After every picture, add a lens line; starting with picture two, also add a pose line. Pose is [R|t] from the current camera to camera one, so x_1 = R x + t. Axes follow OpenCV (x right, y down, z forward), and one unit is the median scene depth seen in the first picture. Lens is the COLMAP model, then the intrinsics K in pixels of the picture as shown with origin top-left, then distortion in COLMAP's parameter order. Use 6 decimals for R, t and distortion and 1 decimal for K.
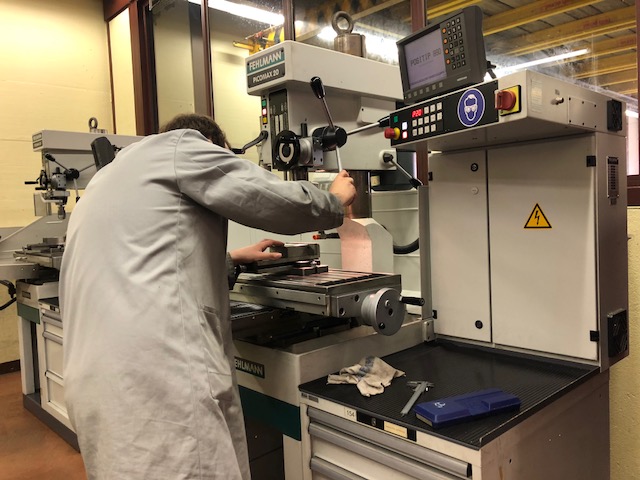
lens RADIAL K [[533.0, 0, 320.0], [0, 533.0, 240.0], [0, 0, 1]] dist [0.085635, -0.000466]
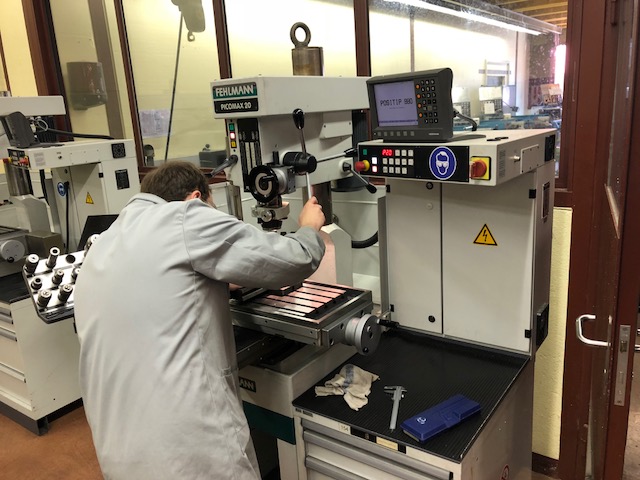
lens RADIAL K [[519.6, 0, 320.0], [0, 519.6, 240.0], [0, 0, 1]] dist [0.093397, -0.003762]
pose [[0.982101, -0.064821, 0.176849, -0.156402], [0.032409, 0.983068, 0.180353, -0.264243], [-0.185545, -0.171393, 0.967573, -0.028813]]
